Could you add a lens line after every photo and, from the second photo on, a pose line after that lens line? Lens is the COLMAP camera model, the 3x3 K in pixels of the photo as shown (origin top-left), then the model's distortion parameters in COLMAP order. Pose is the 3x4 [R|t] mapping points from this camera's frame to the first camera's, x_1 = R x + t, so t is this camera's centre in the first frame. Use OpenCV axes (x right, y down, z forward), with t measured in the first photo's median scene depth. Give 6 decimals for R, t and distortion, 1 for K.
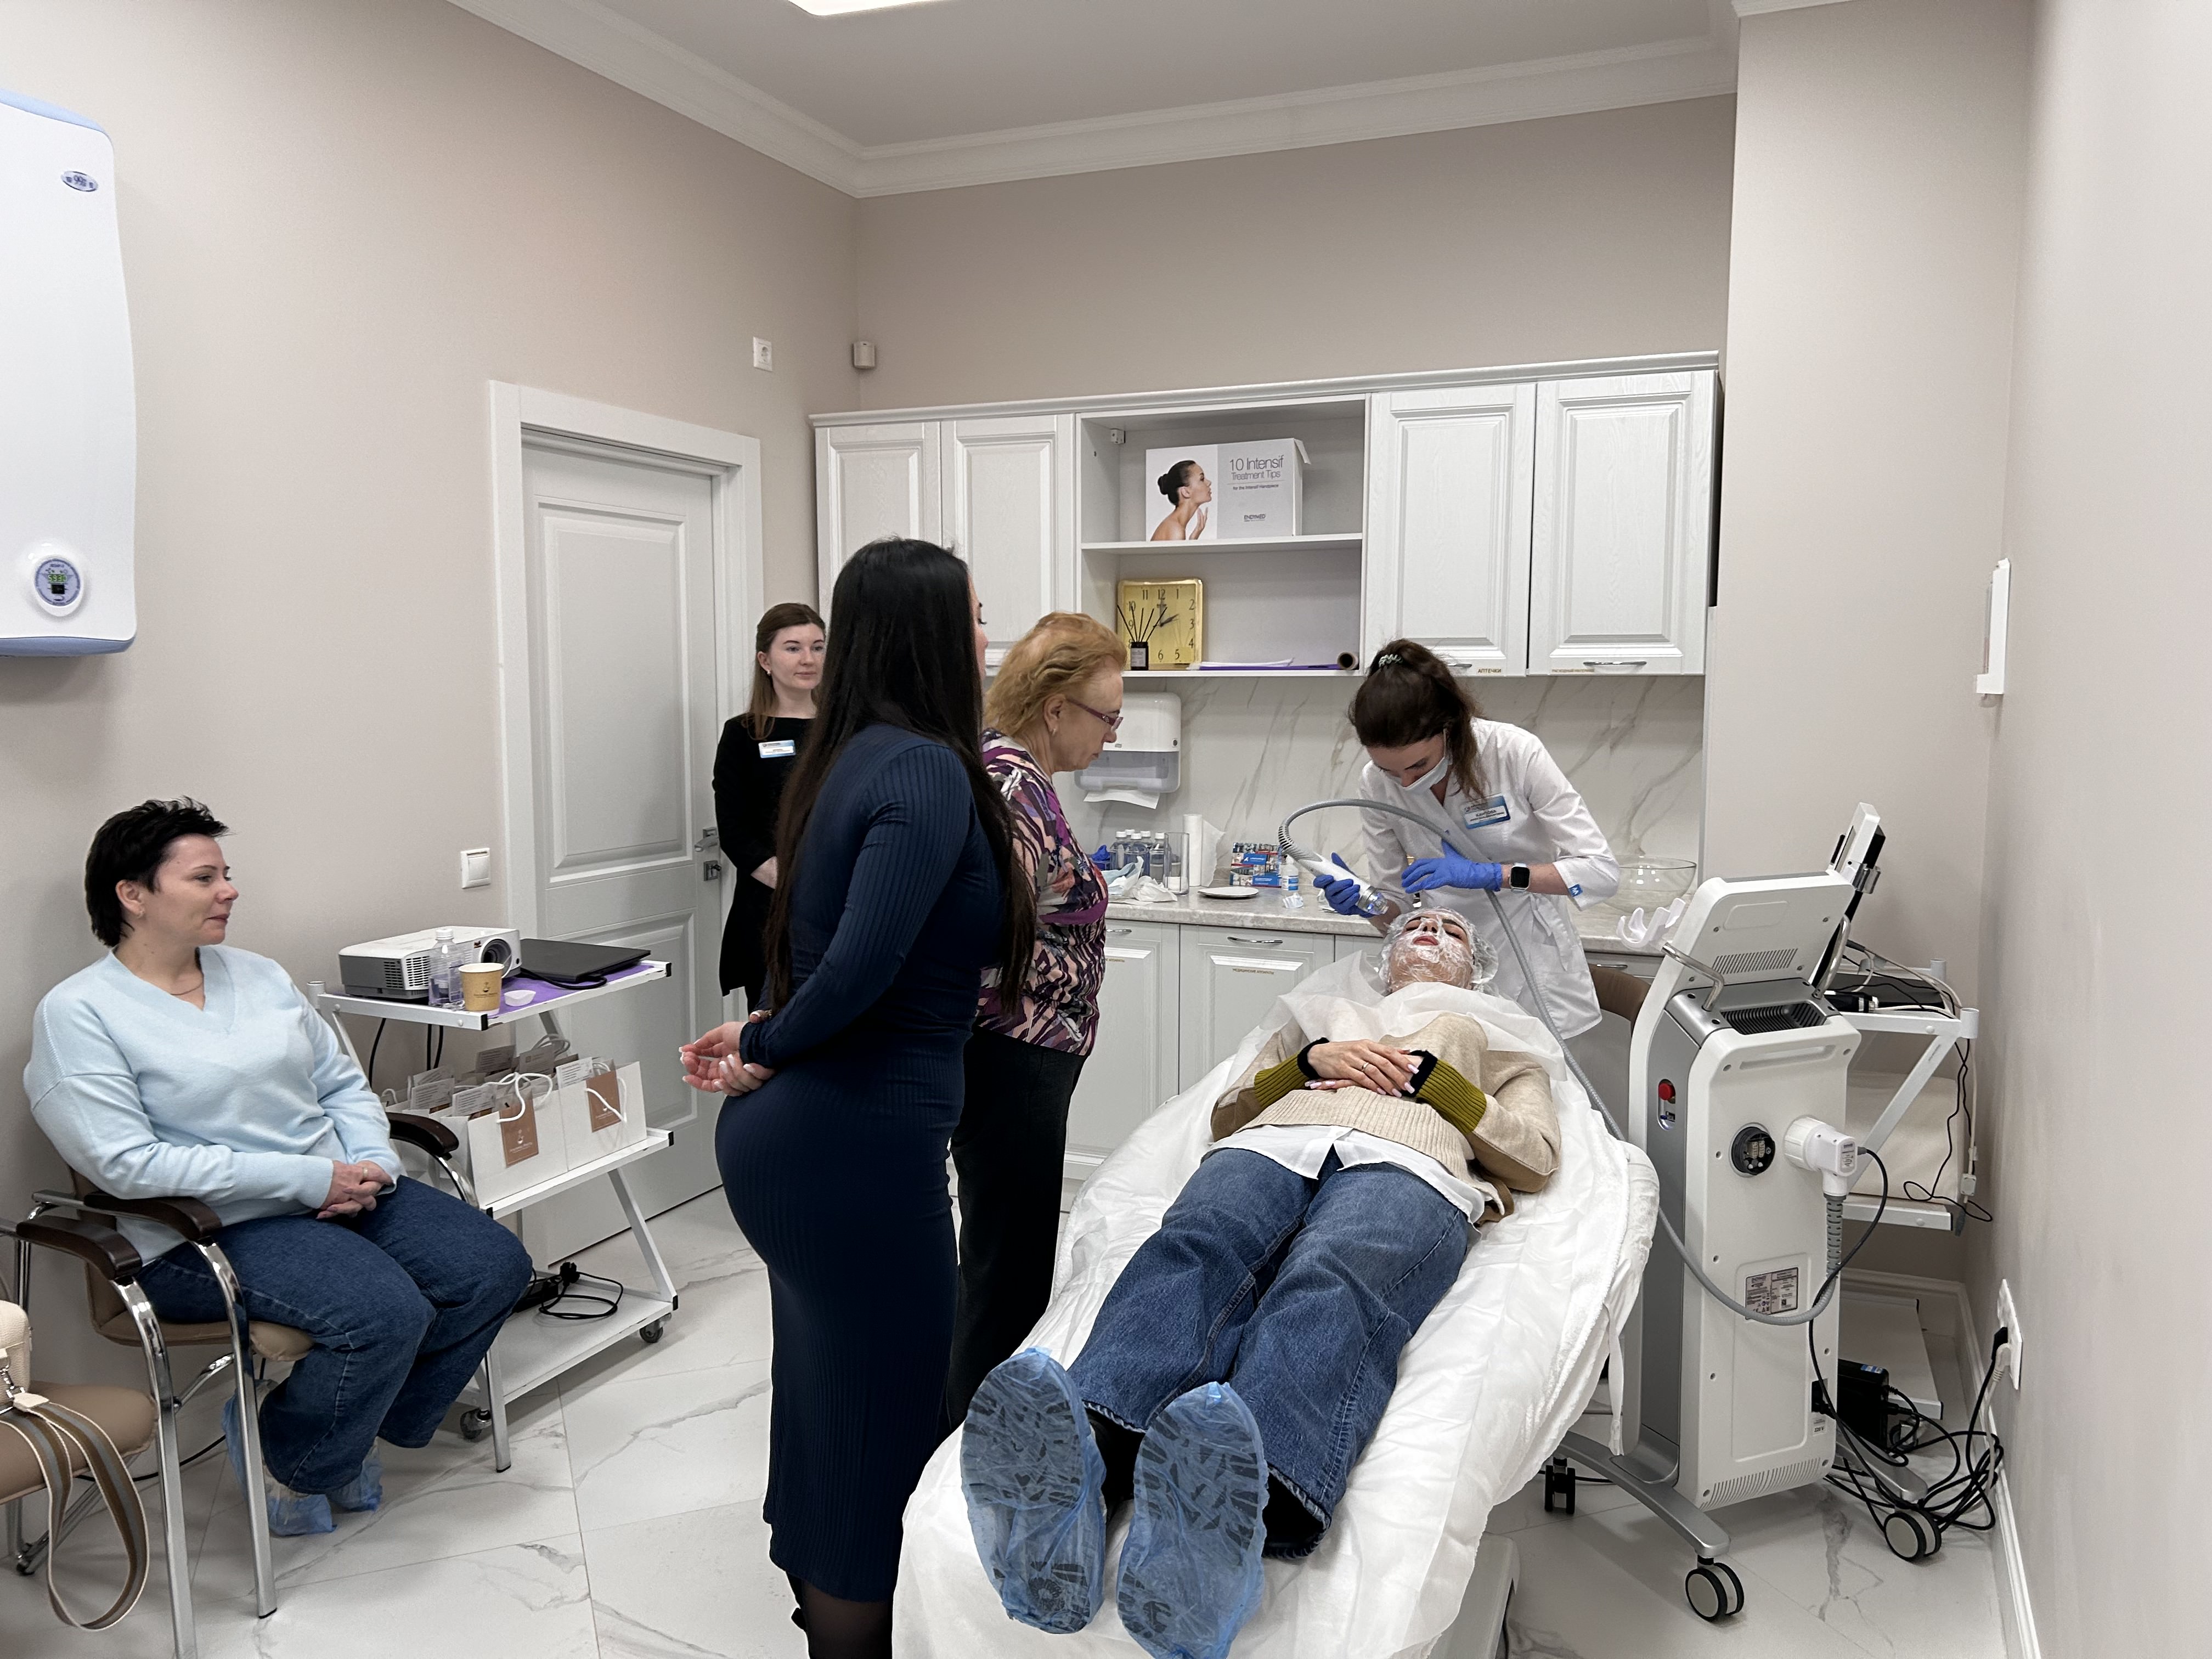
lens RADIAL K [[1719.1, 0, 1108.3], [0, 1719.1, 813.5], [0, 0, 1]] dist [0.128976, -0.356783]
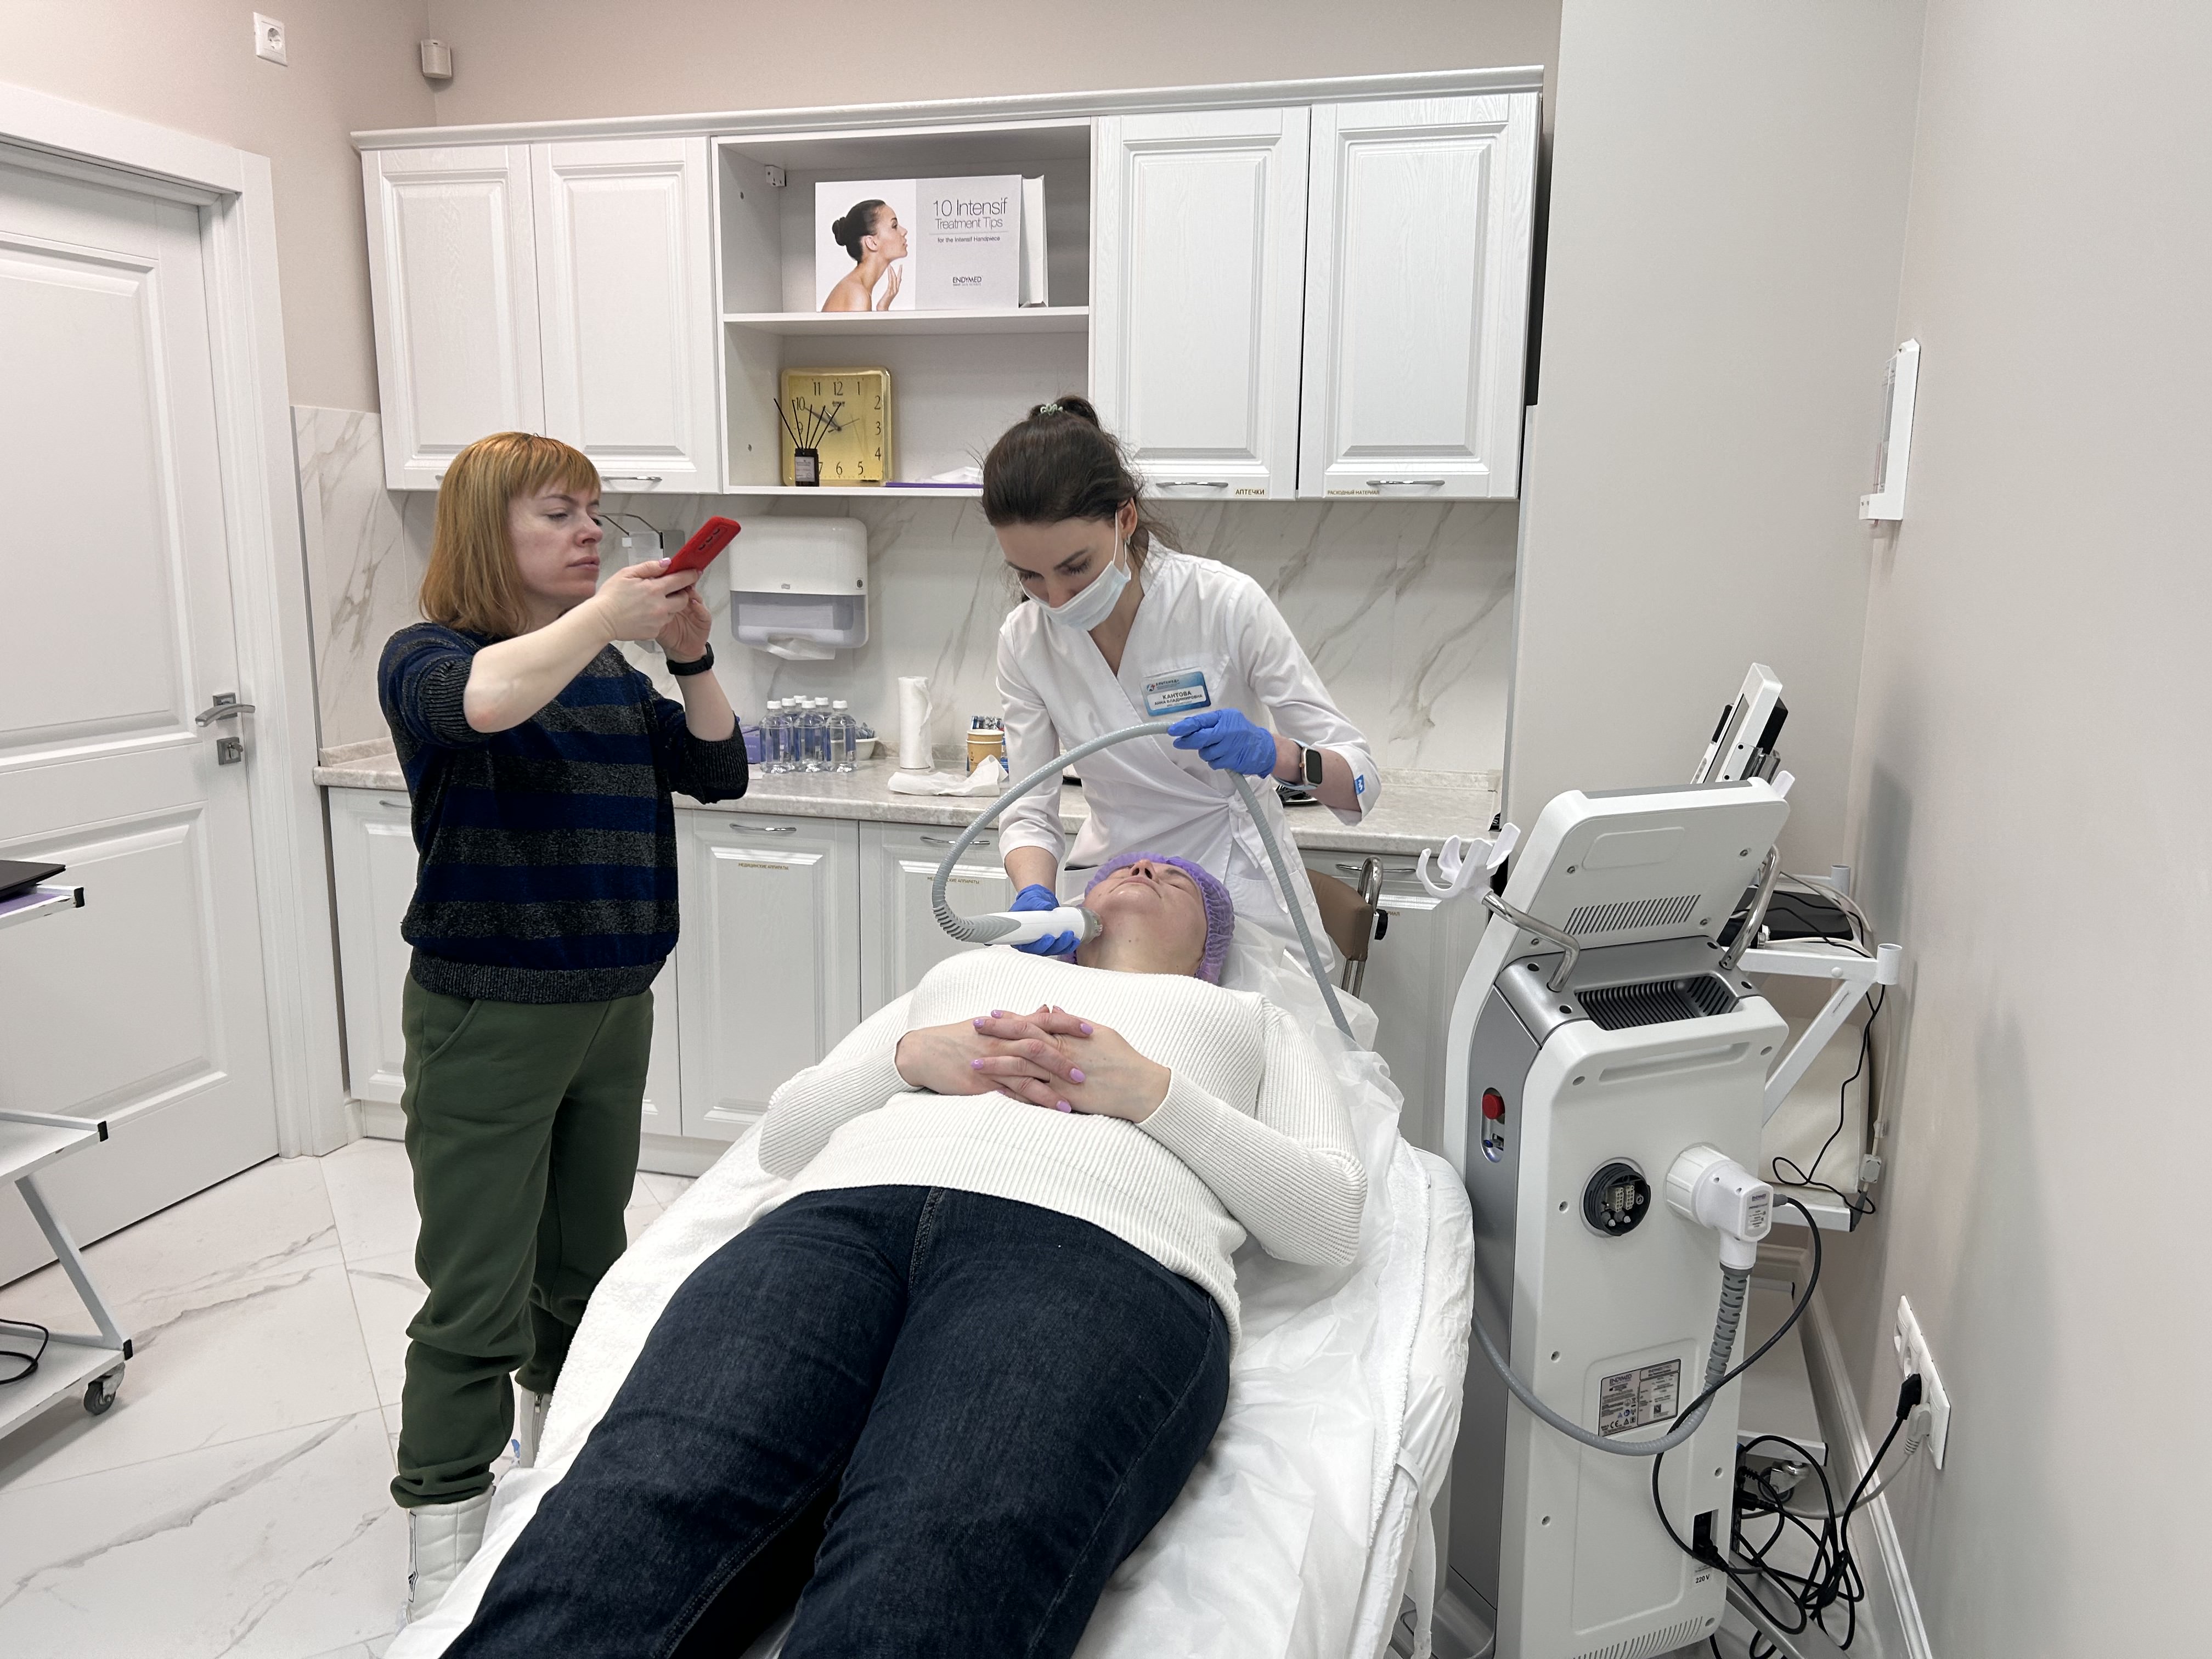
lens RADIAL K [[1683.5, 0, 1106.0], [0, 1683.5, 829.5], [0, 0, 1]] dist [-0.006723, -0.011126]
pose [[0.992595, -0.007877, 0.121215, 0.066544], [-0.003174, 0.995872, 0.090709, 0.000679], [-0.121430, -0.090422, 0.988473, 0.257757]]
